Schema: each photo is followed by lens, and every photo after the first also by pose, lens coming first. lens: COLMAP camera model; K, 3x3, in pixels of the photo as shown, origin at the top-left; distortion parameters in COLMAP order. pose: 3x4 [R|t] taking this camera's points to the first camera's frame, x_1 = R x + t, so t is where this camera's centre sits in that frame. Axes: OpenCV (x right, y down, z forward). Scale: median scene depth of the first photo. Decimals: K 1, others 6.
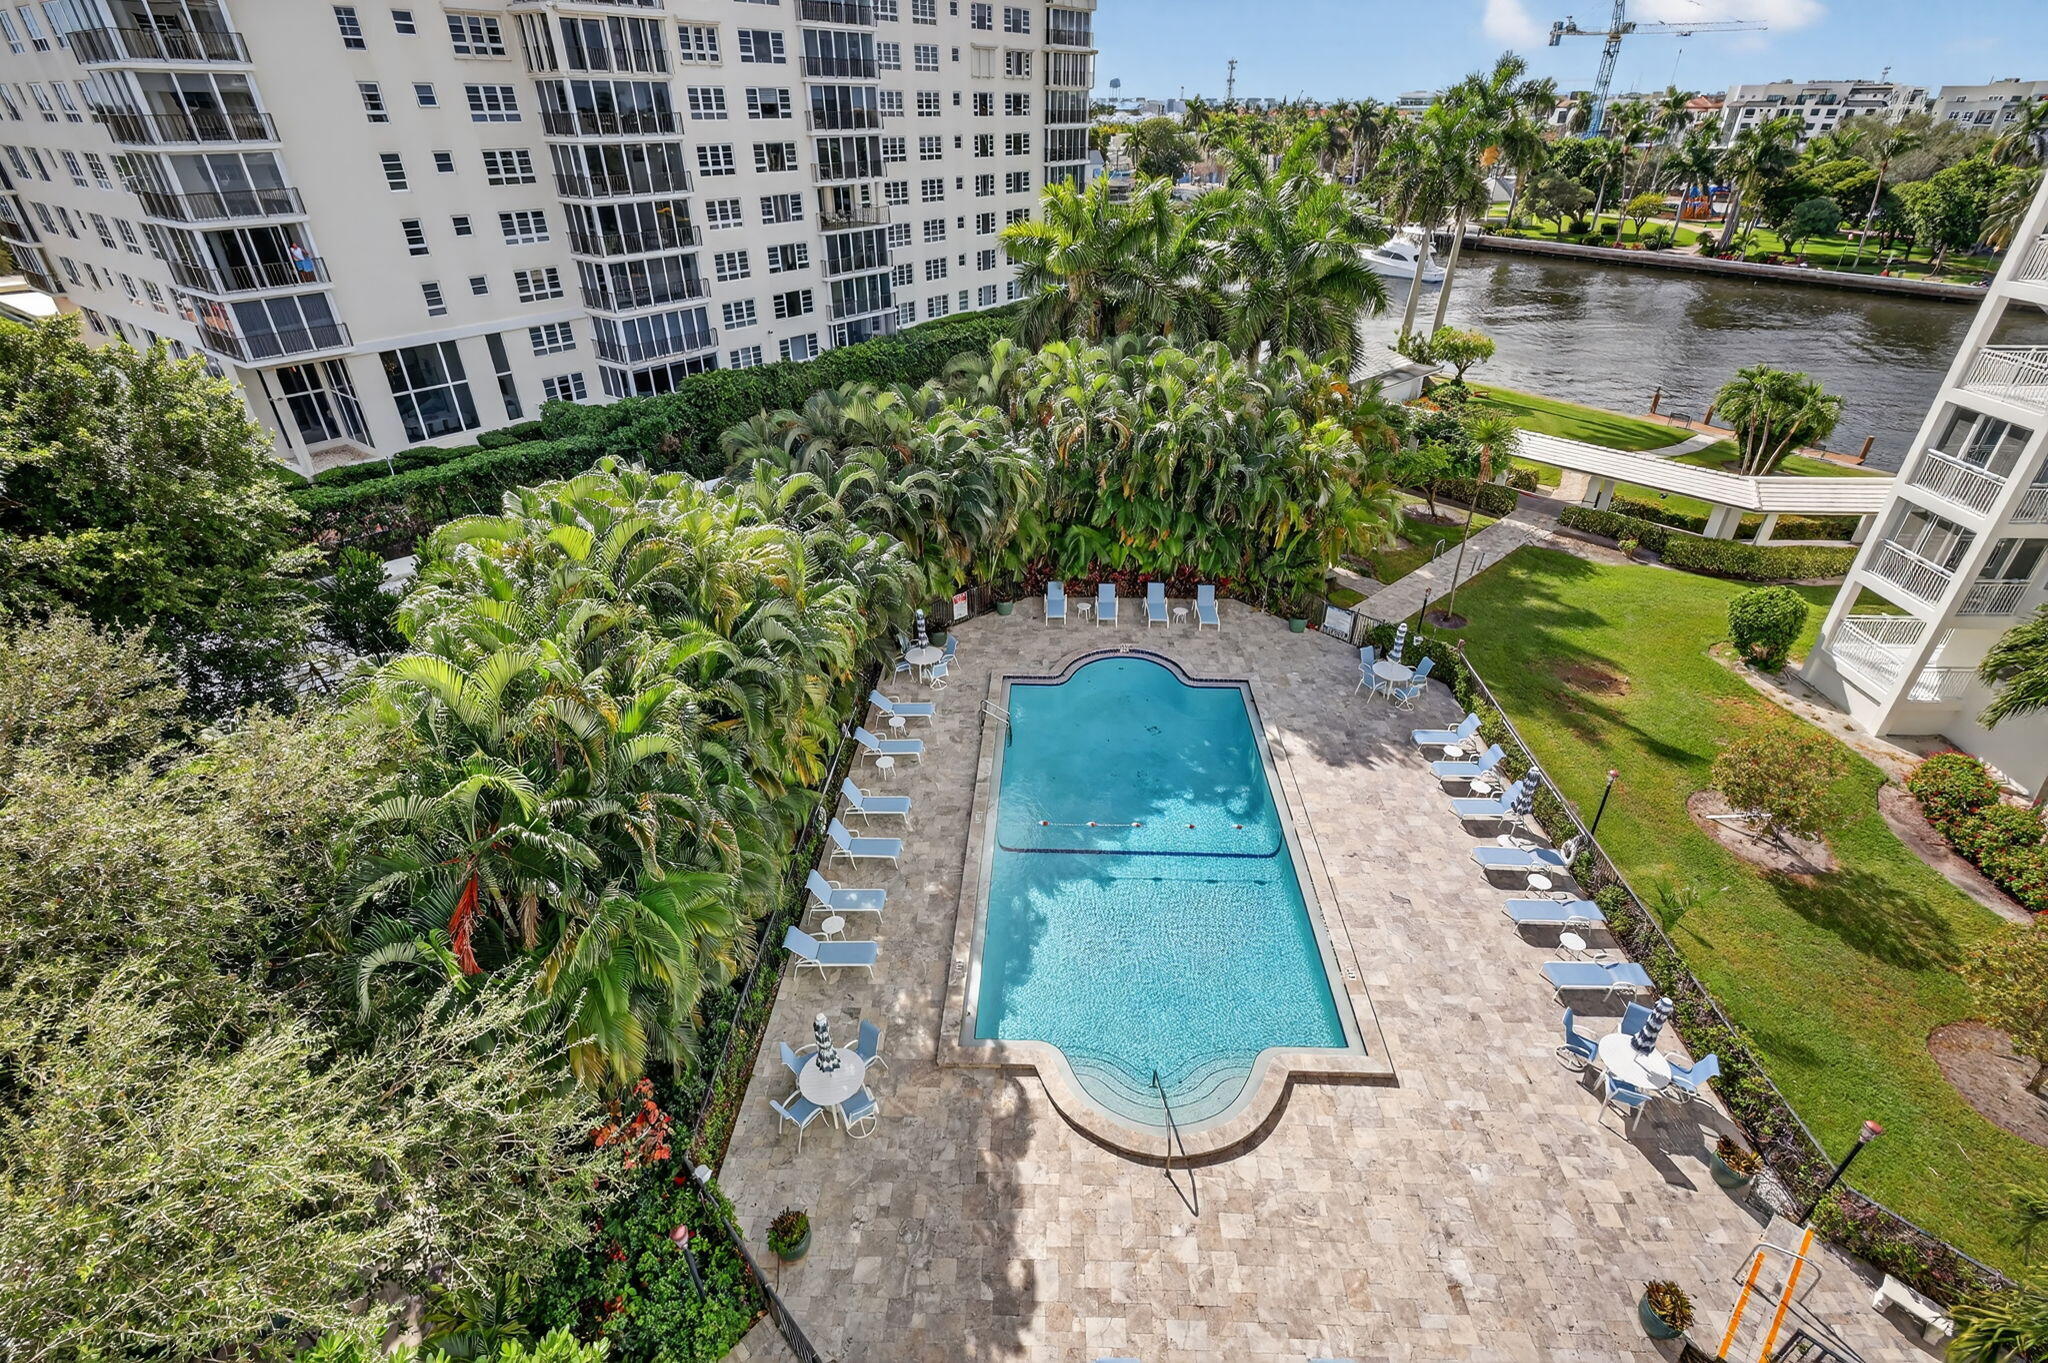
lens RADIAL K [[957.6, 0, 1042.5], [0, 957.6, 690.3], [0, 0, 1]] dist [0.002130, 0.000306]
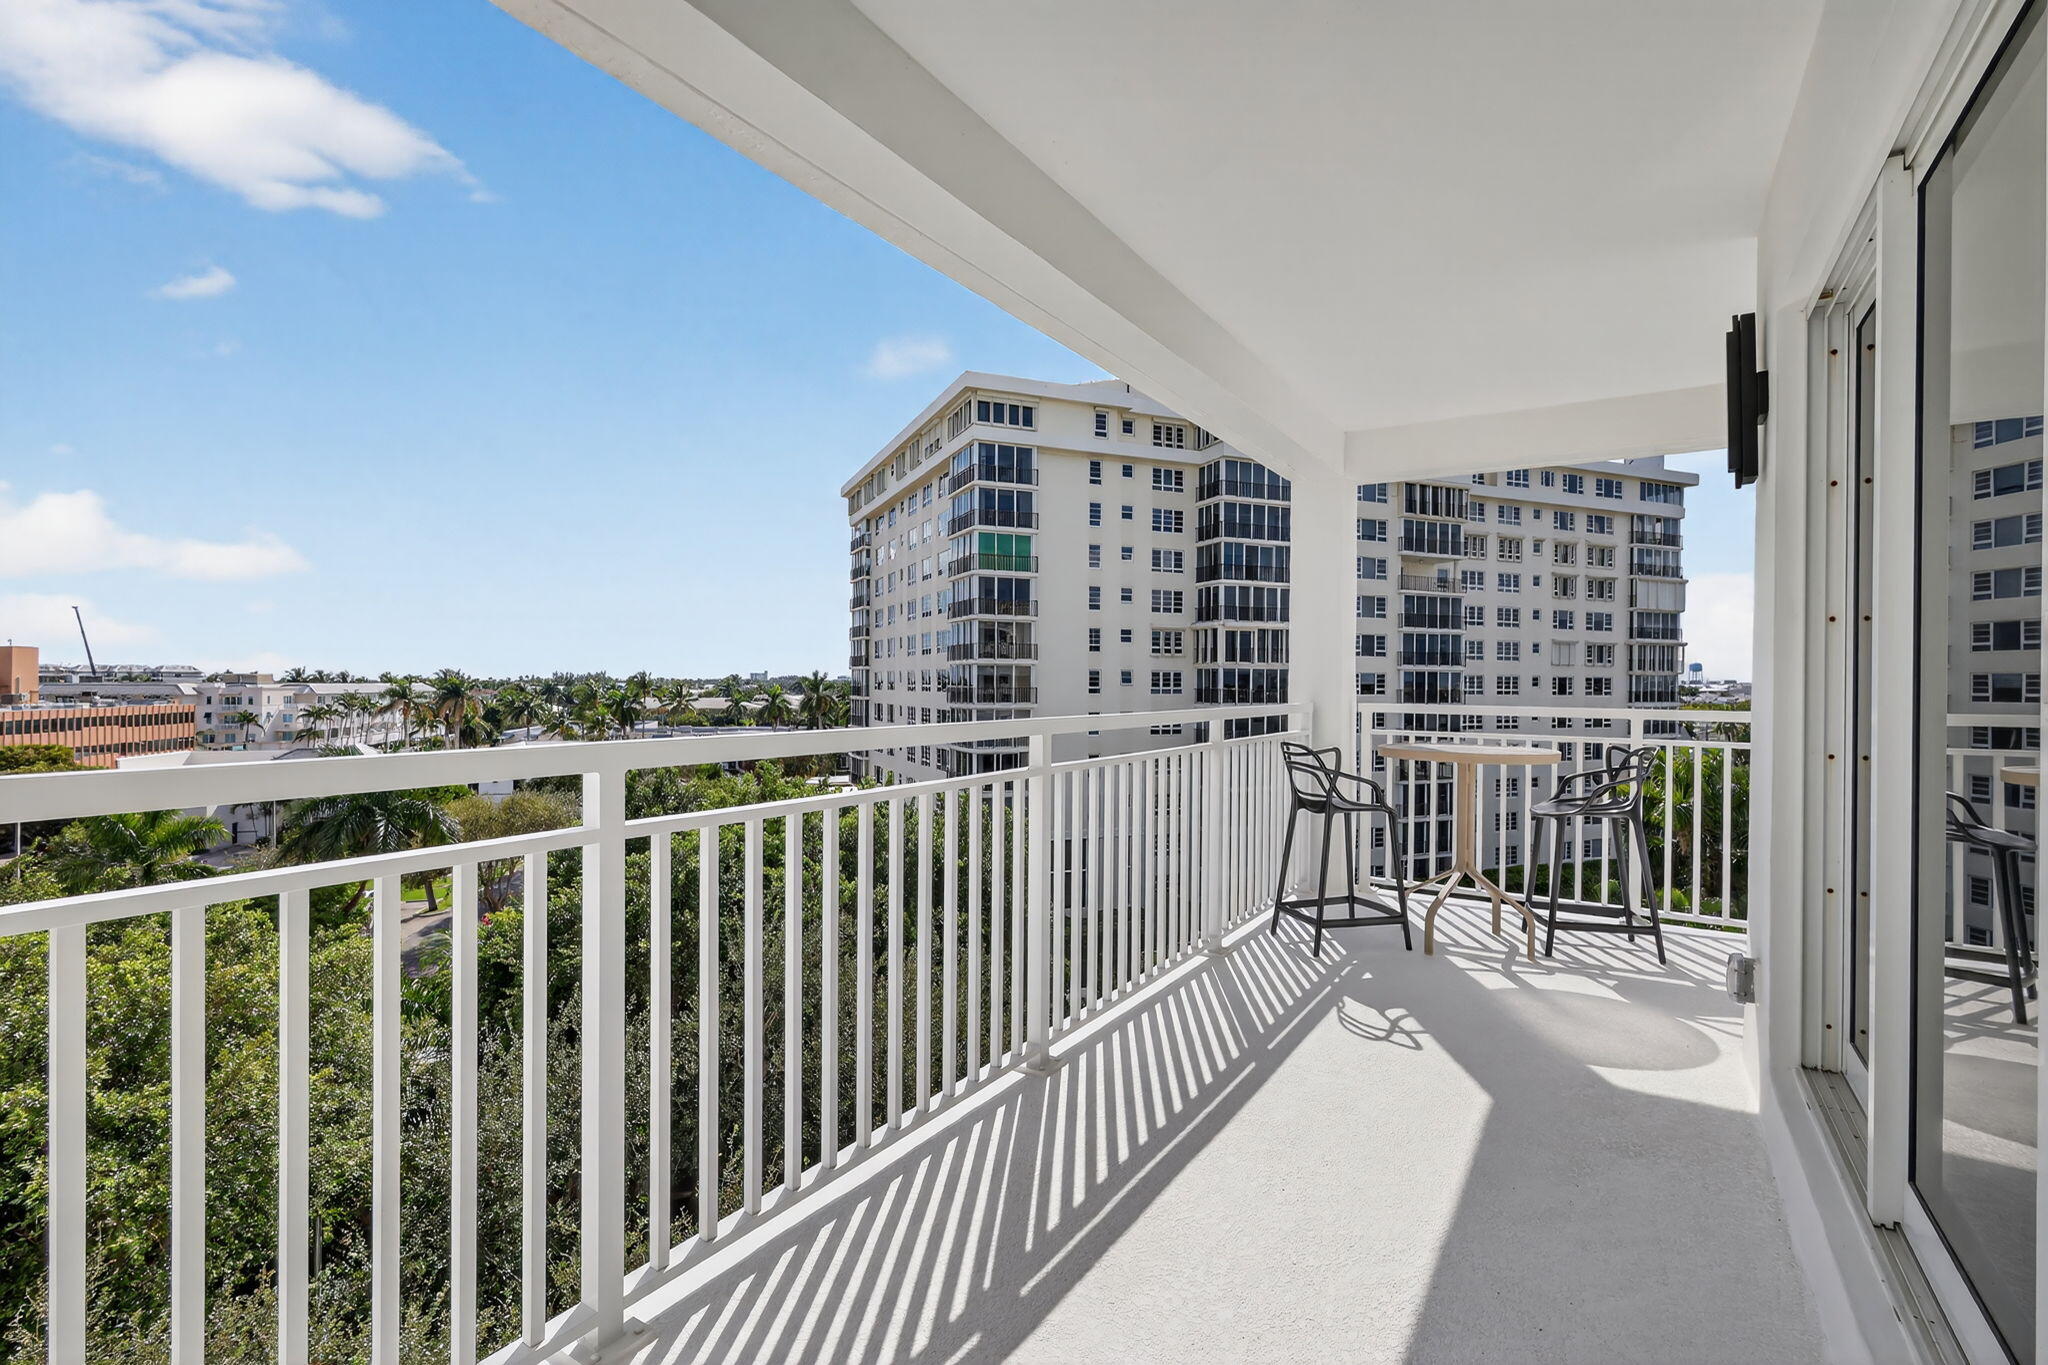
lens RADIAL K [[957.6, 0, 1028.3], [0, 957.6, 685.1], [0, 0, 1]] dist [0.002130, 0.000306]
pose [[0.855064, 0.006864, -0.518478, -0.020593], [-0.276500, 0.851922, -0.444721, 0.049335], [0.438650, 0.523624, 0.730345, -0.077334]]
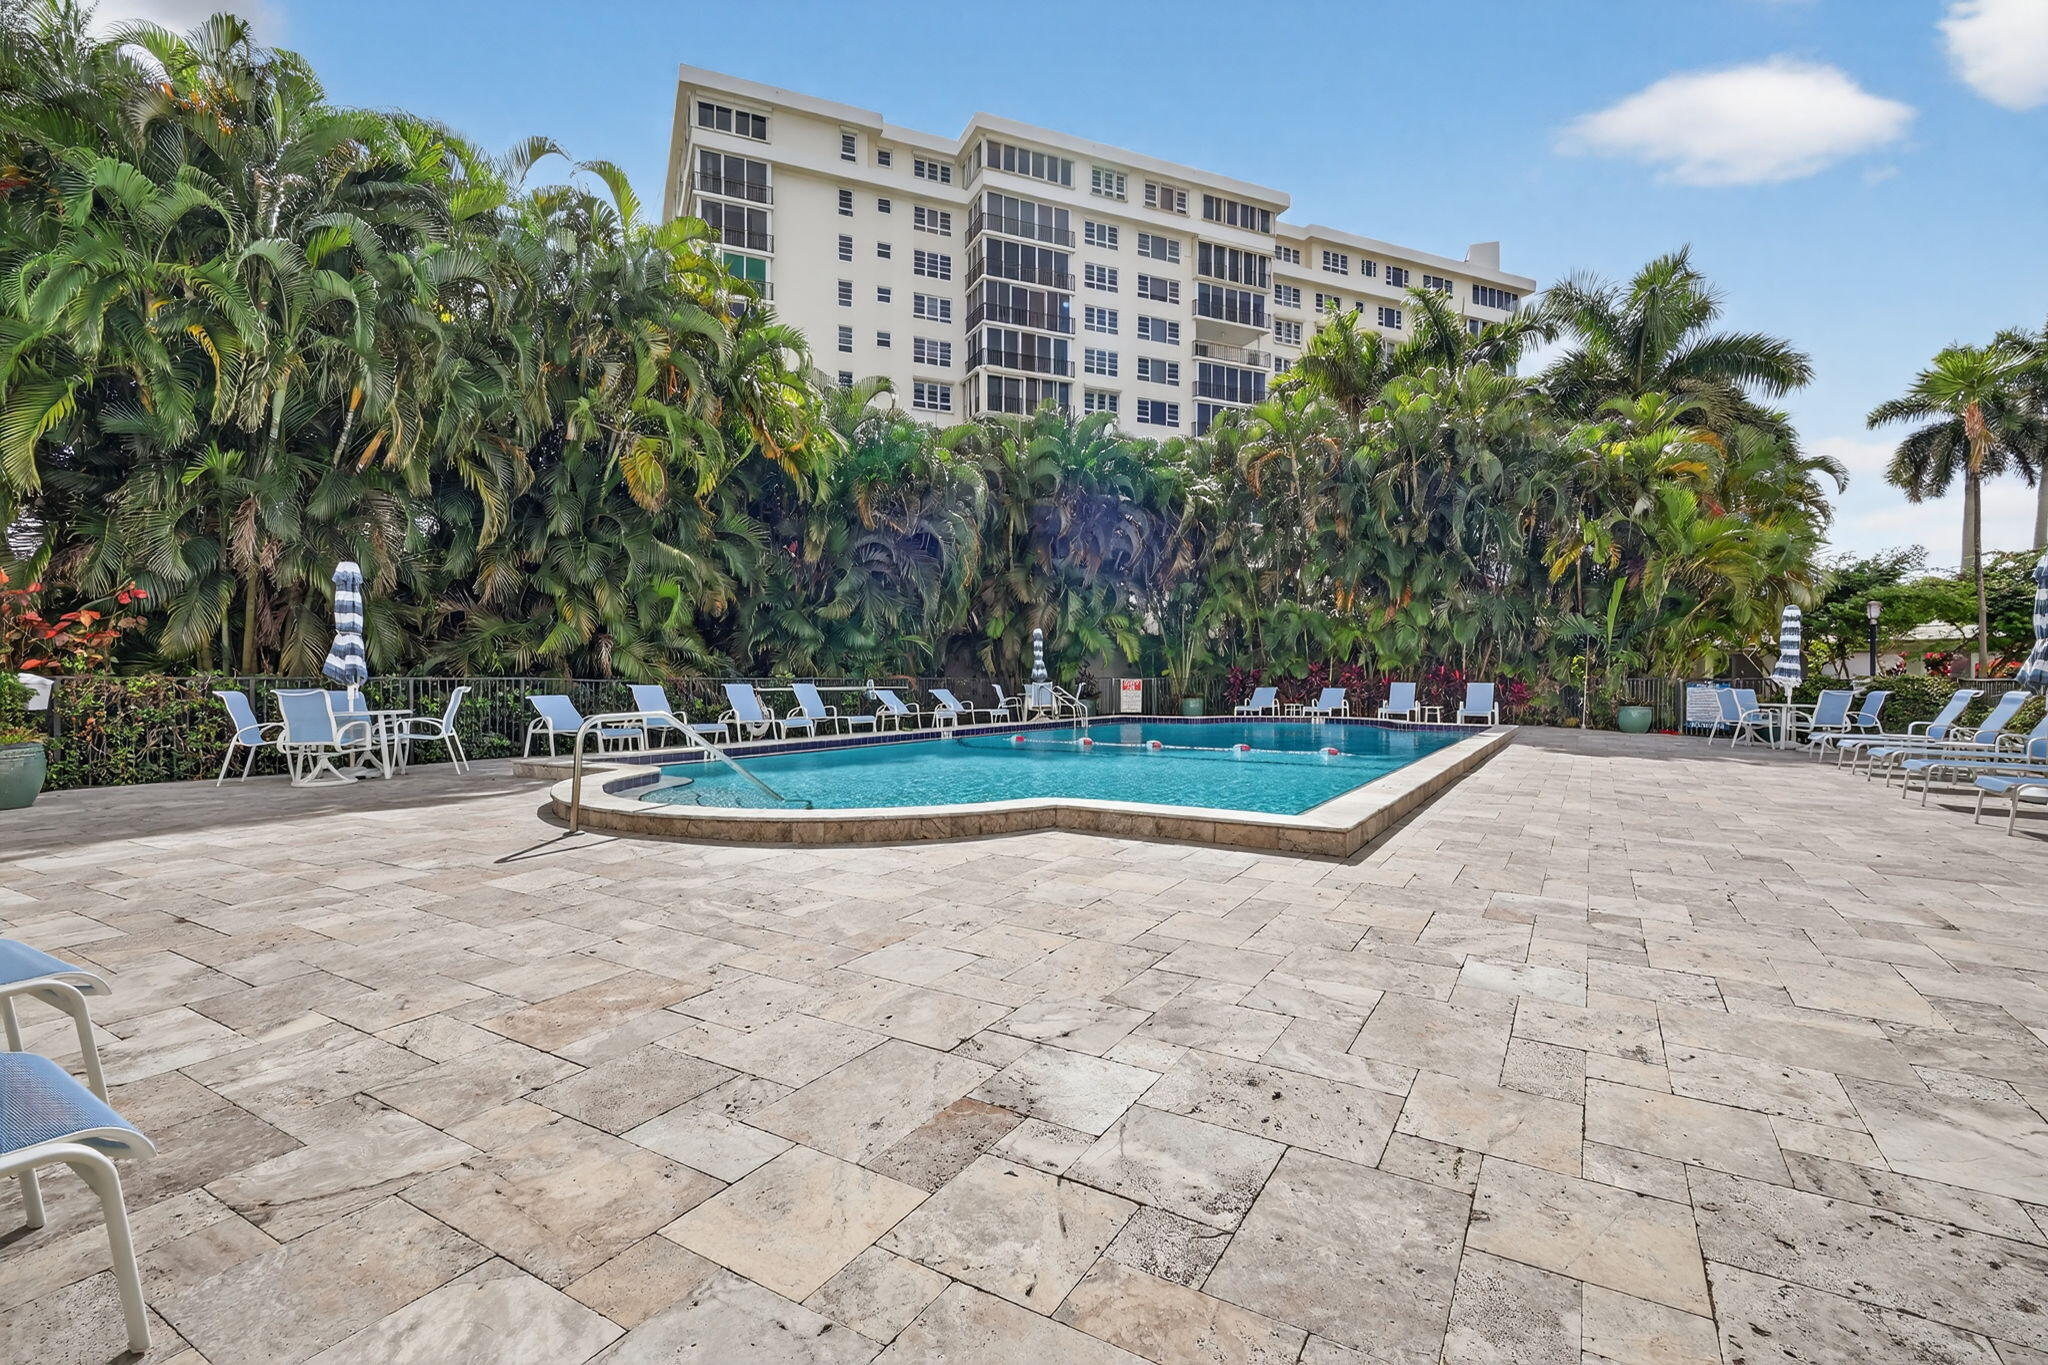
lens RADIAL K [[957.6, 0, 1024.8], [0, 957.6, 666.4], [0, 0, 1]] dist [0.002130, 0.000306]
pose [[0.871568, -0.000032, -0.490275, 0.129321], [-0.257565, 0.850858, -0.457932, 0.158339], [0.417169, 0.525396, 0.741572, 0.209661]]
